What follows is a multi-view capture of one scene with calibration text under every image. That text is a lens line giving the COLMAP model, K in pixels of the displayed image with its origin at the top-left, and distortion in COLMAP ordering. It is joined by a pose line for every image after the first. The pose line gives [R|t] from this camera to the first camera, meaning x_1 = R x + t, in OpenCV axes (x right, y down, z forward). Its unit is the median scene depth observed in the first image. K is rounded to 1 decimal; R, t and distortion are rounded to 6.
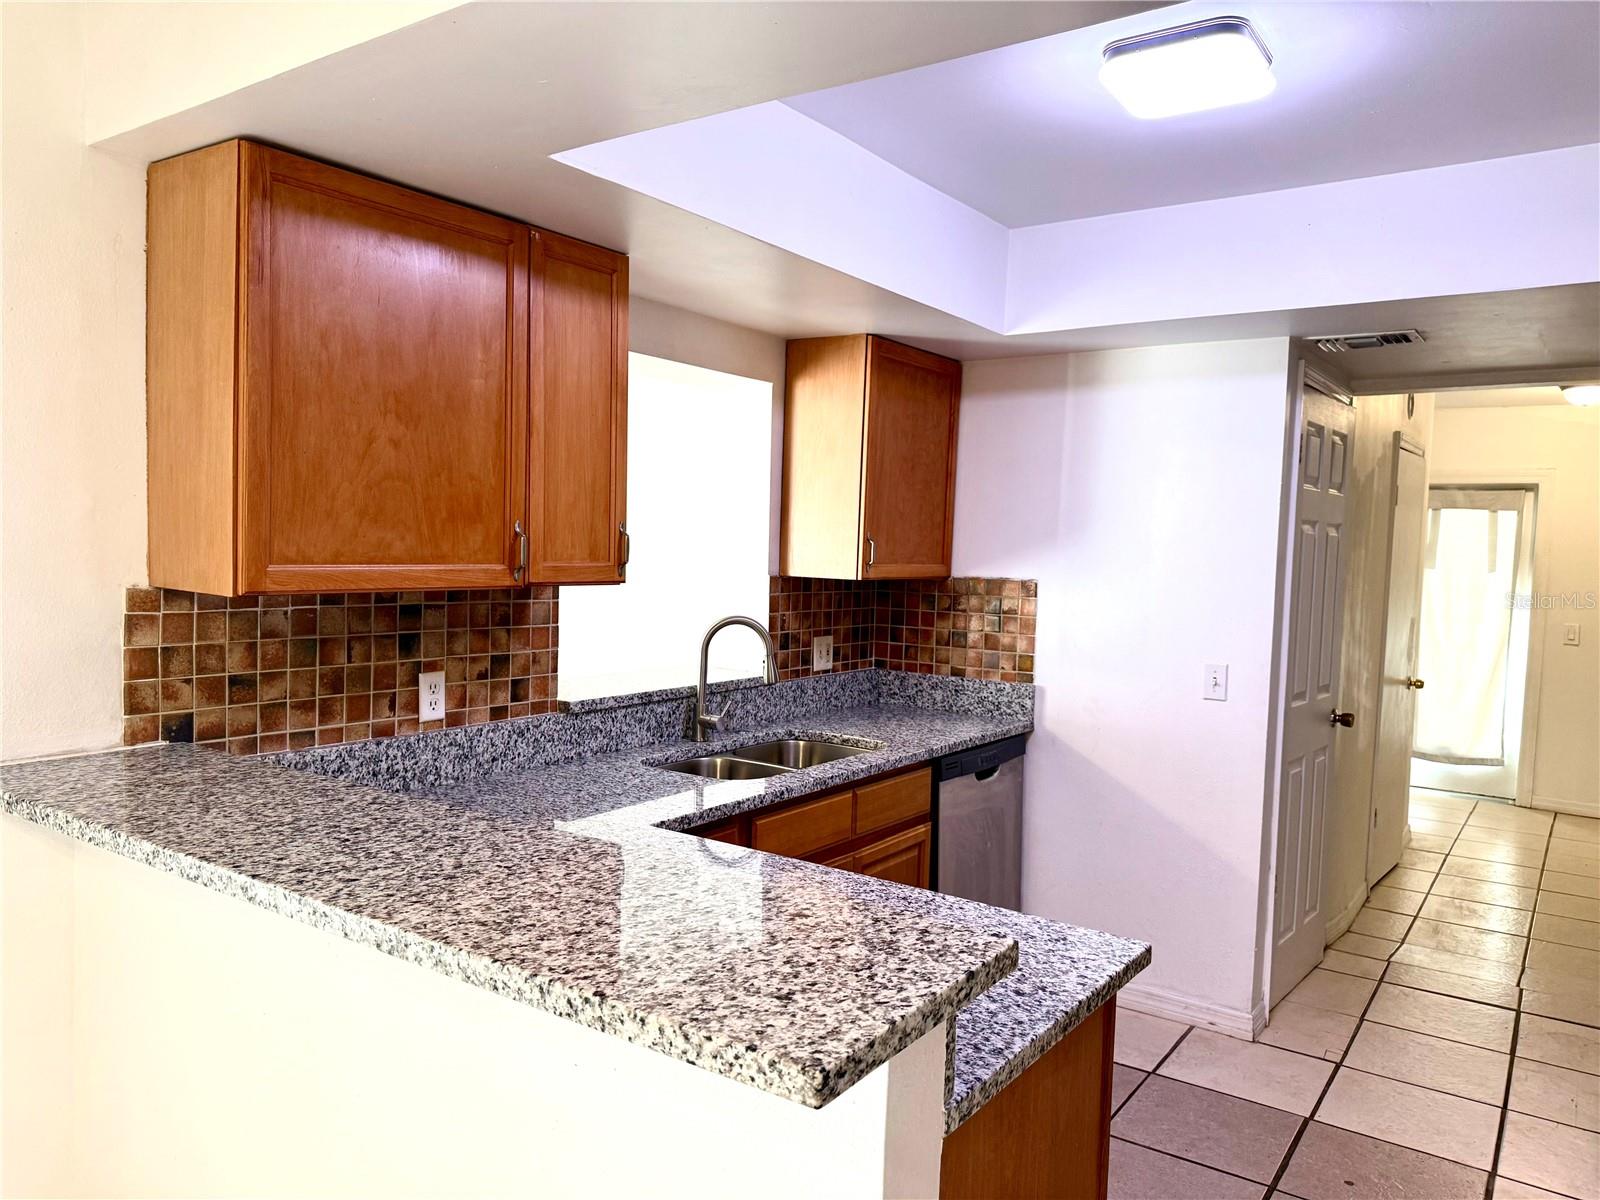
lens RADIAL K [[1116.6, 0, 800.0], [0, 1116.6, 600.0], [0, 0, 1]] dist [0.104234, -0.211107]
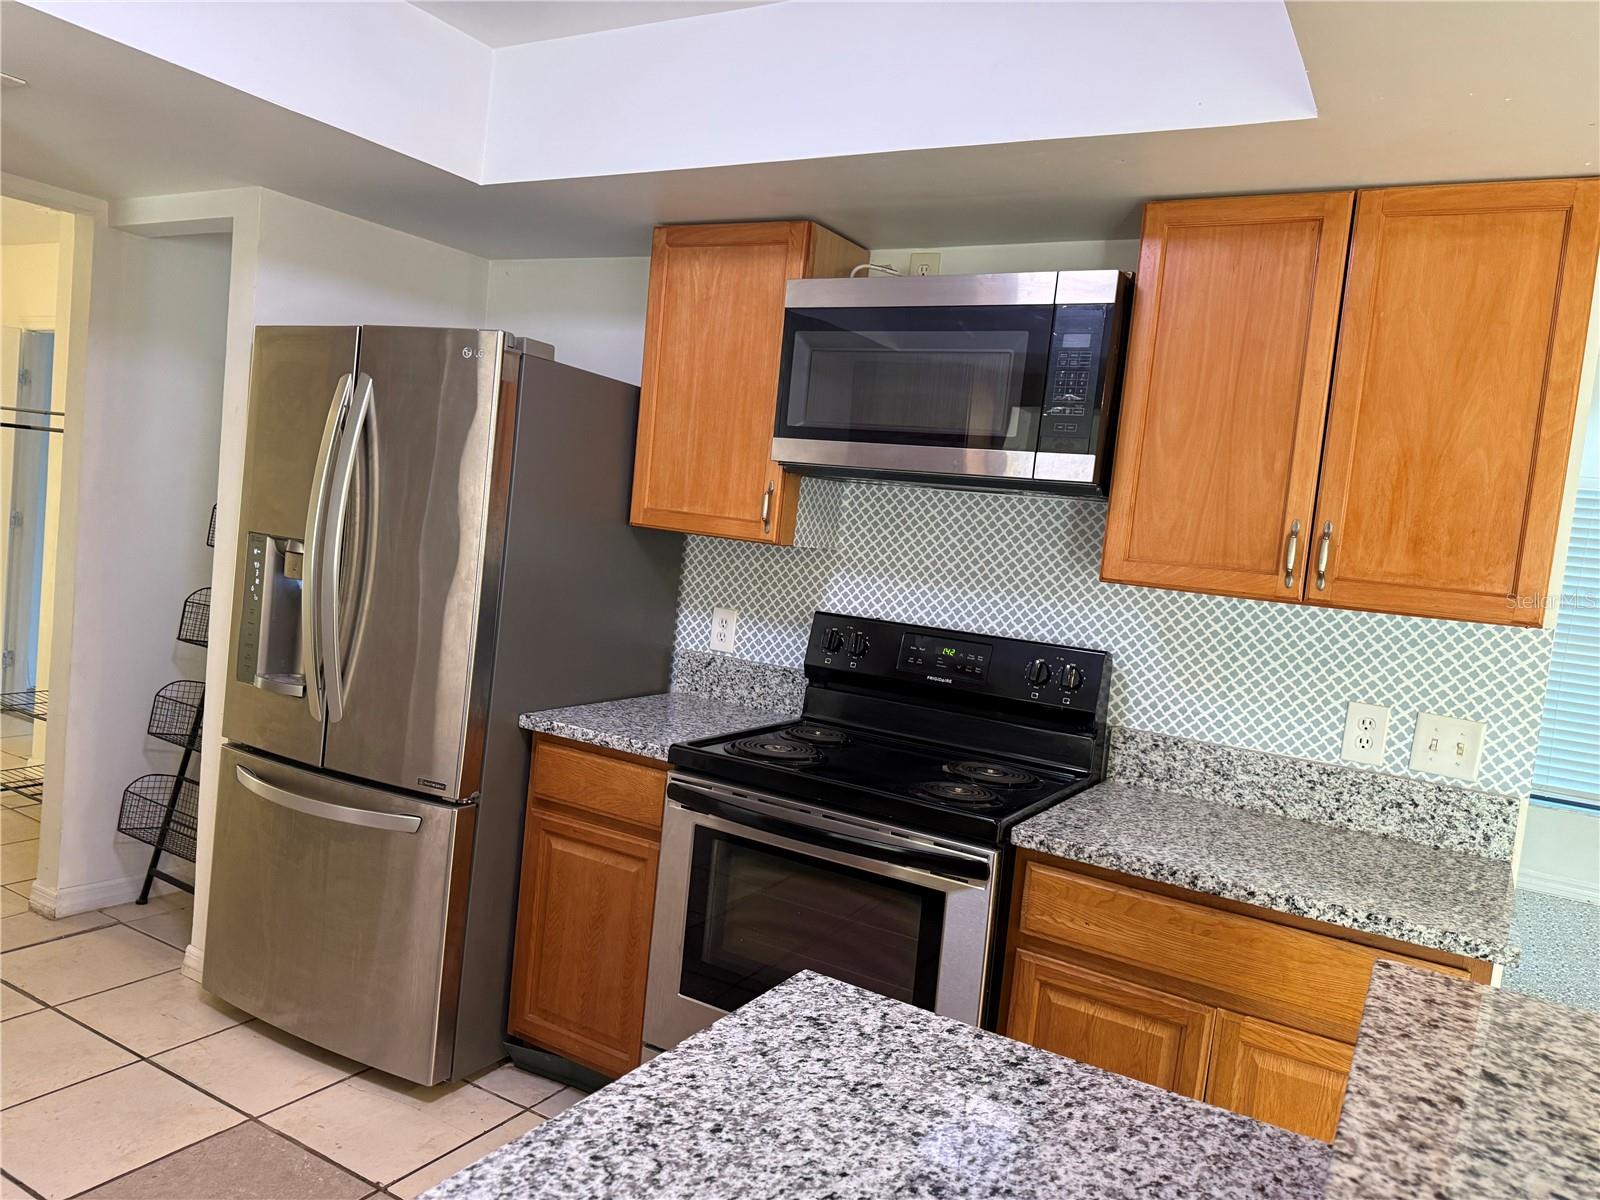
lens RADIAL K [[1129.6, 0, 799.5], [0, 1129.6, 608.9], [0, 0, 1]] dist [0.106345, -0.163510]
pose [[-0.071112, -0.122271, 0.989946, -0.486505], [-0.050199, 0.991640, 0.118875, -0.041932], [-0.996204, -0.041241, -0.076655, 1.183592]]
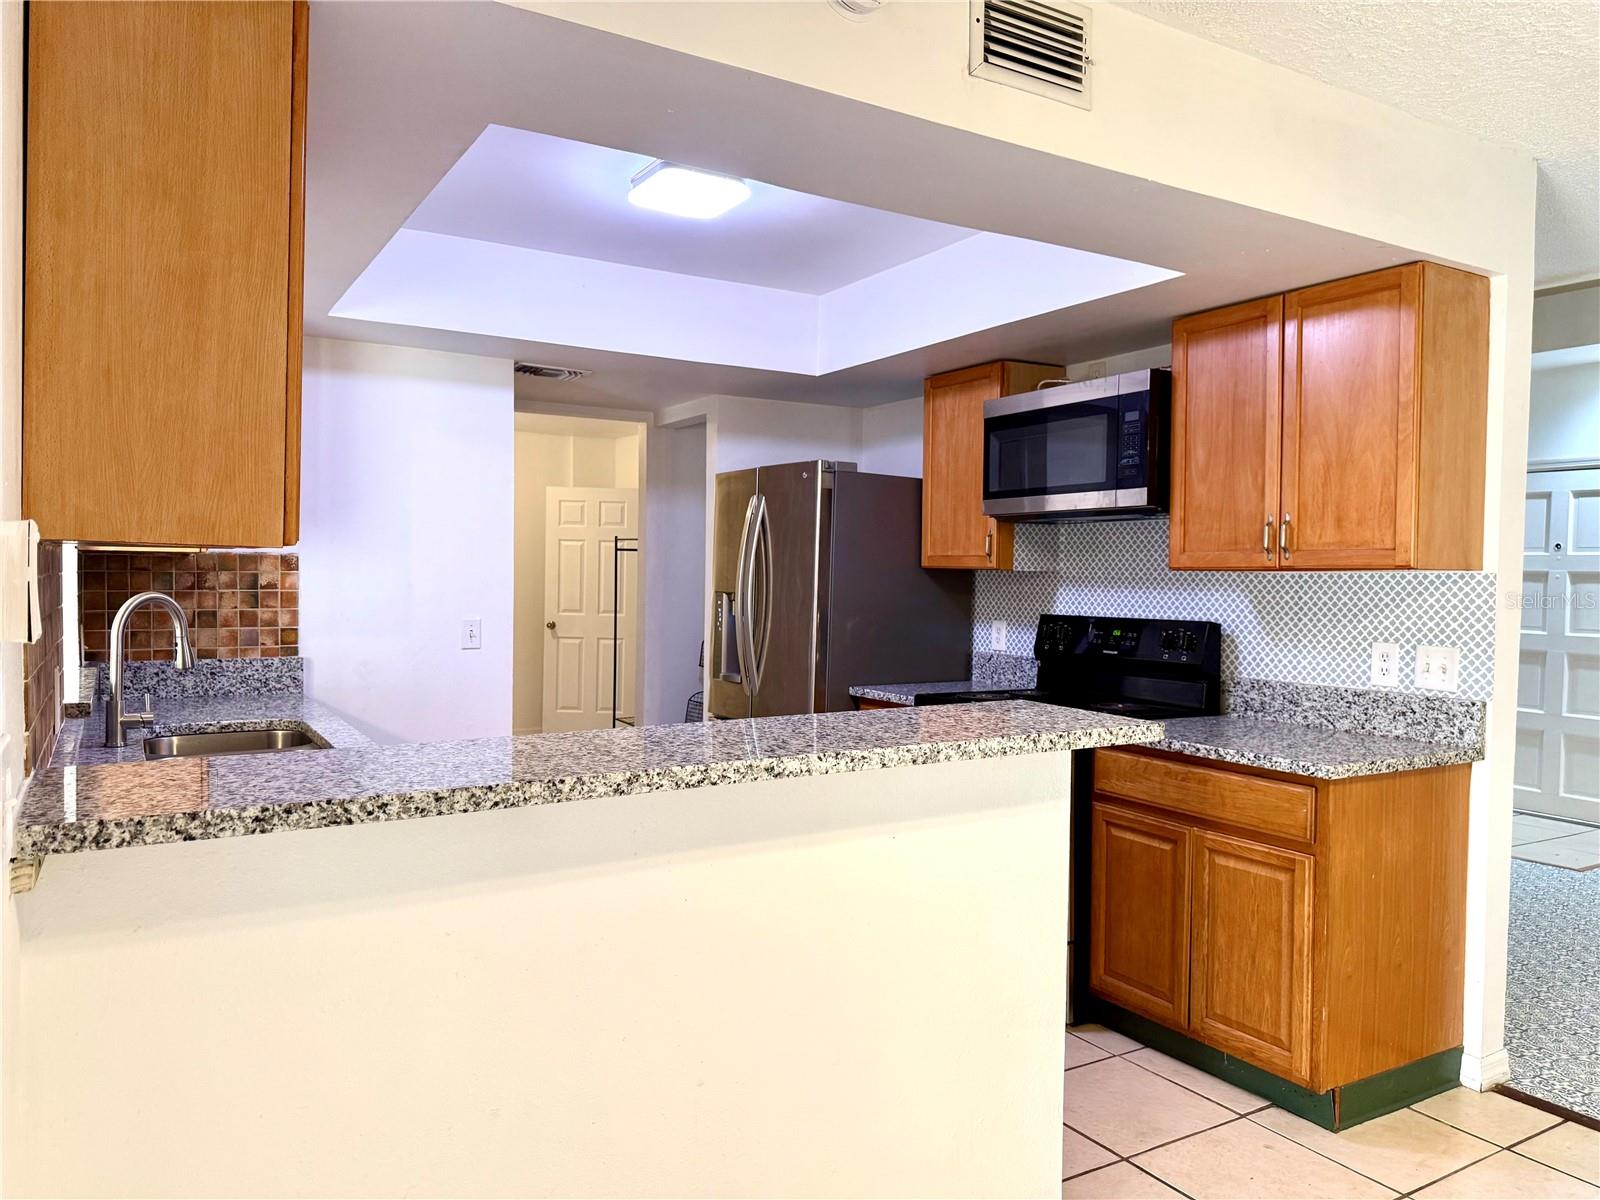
lens RADIAL K [[1129.6, 0, 799.5], [0, 1129.6, 608.9], [0, 0, 1]] dist [0.106345, -0.163510]
pose [[0.410110, -0.057580, 0.910217, -1.380448], [0.048952, 0.997956, 0.041074, 0.030336], [-0.910722, 0.027712, 0.412090, 0.402466]]
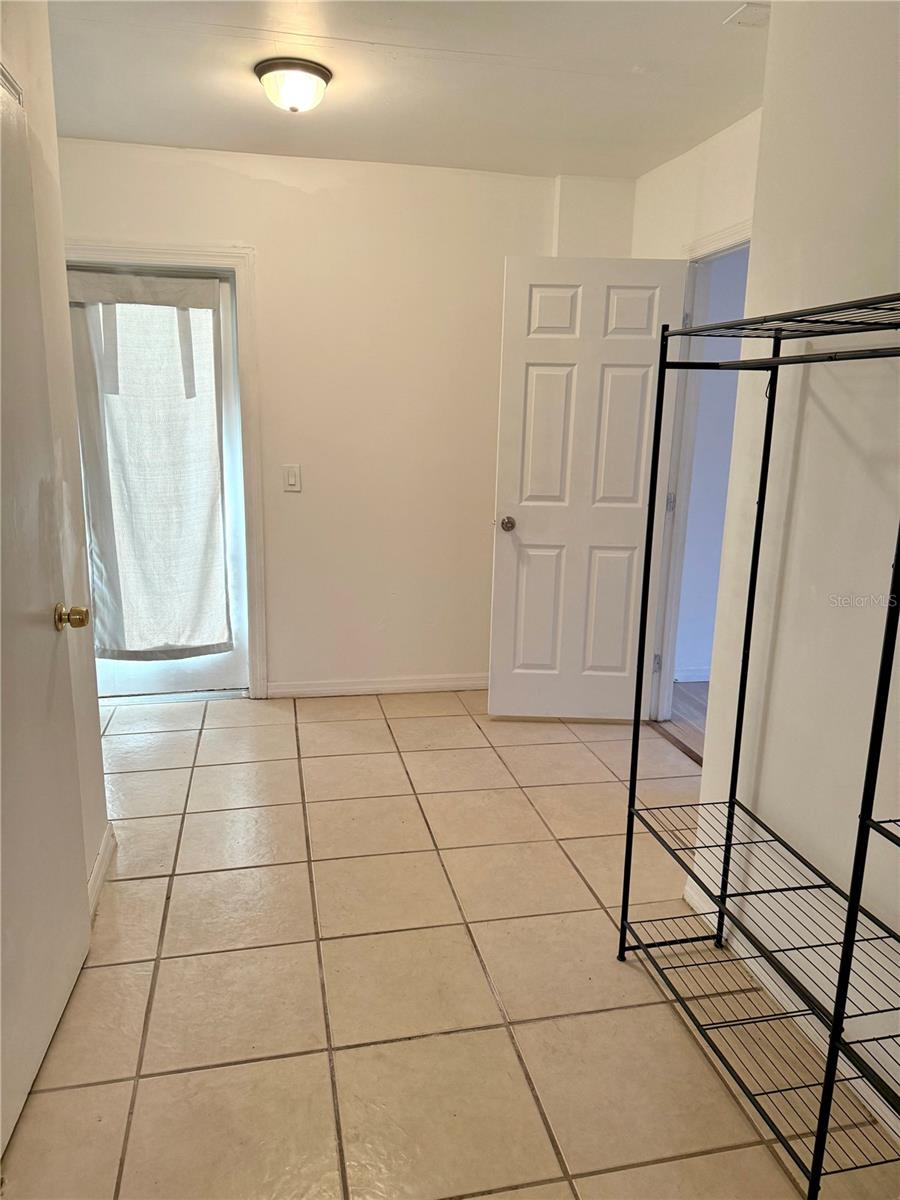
lens RADIAL K [[847.2, 0, 450.0], [0, 847.2, 600.0], [0, 0, 1]] dist [0.106345, -0.163510]
pose [[0.683064, -0.179051, 0.708071, 1.584585], [0.043205, 0.977692, 0.205551, 0.001762], [-0.729080, -0.109812, 0.675562, 2.464658]]
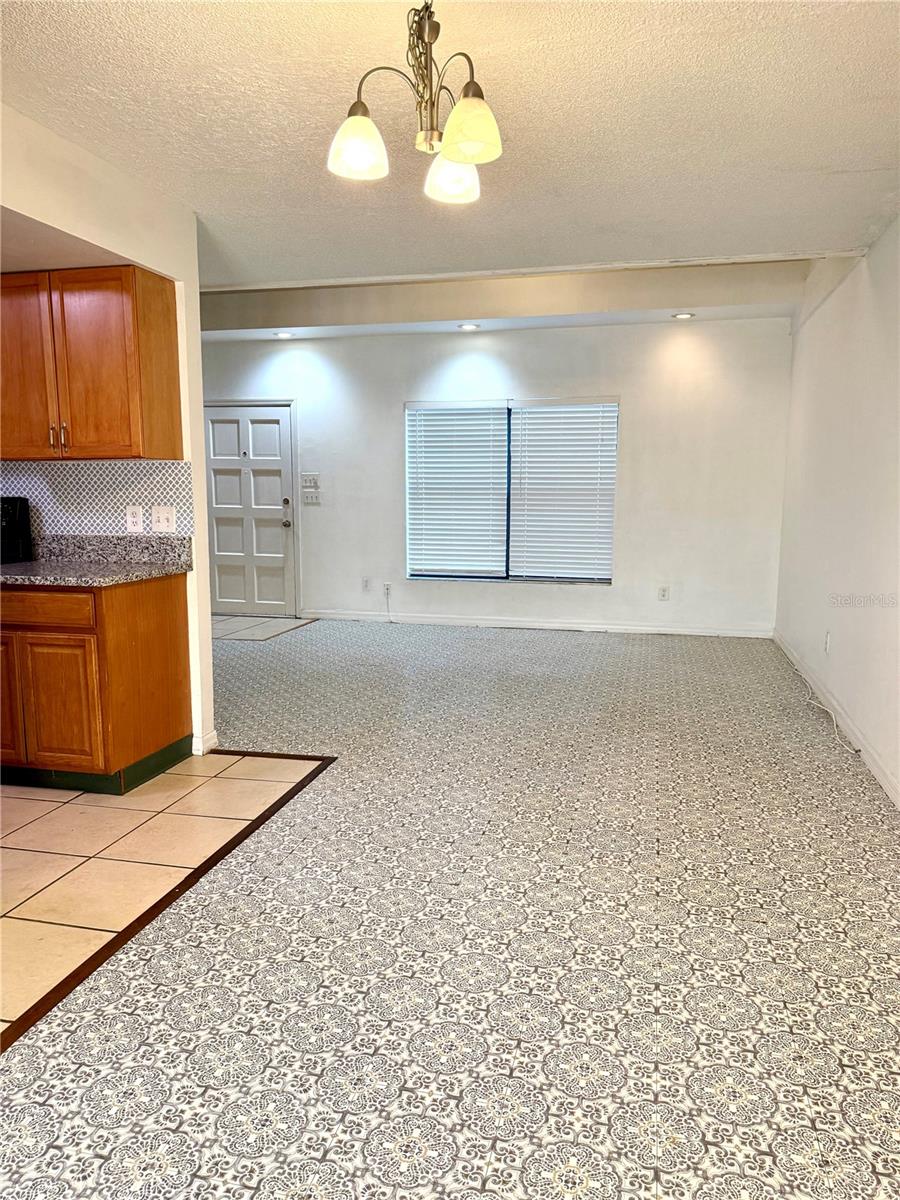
lens RADIAL K [[848.7, 0, 472.7], [0, 848.7, 605.0], [0, 0, 1]] dist [0.083136, -0.171981]
pose [[-0.381733, -0.162666, 0.909846, -1.773736], [0.034184, 0.981233, 0.189771, 0.072370], [-0.923640, 0.103544, -0.369009, 0.332789]]
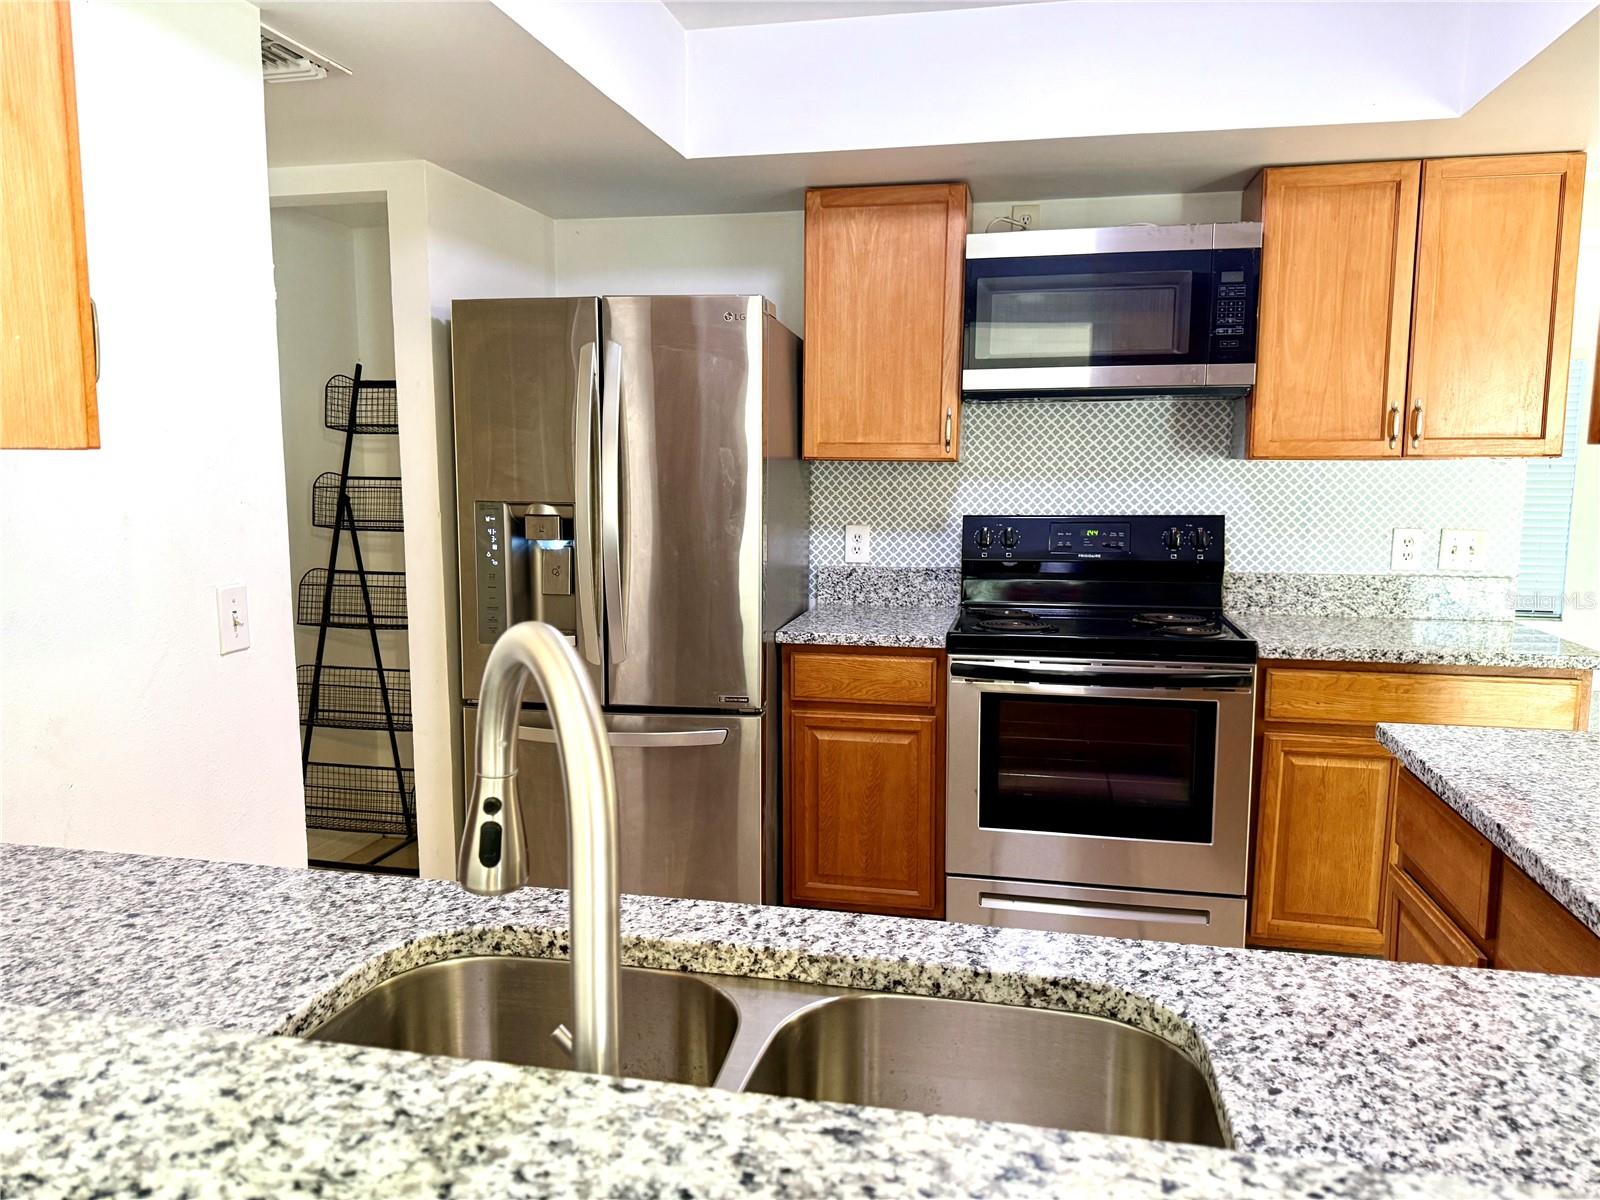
lens RADIAL K [[1124.6, 0, 795.2], [0, 1124.6, 618.9], [0, 0, 1]] dist [0.091306, -0.143570]
pose [[-0.386328, -0.163371, 0.907778, -0.563617], [0.035902, 0.980780, 0.191788, -0.055753], [-0.921663, 0.106684, -0.373037, 2.188607]]
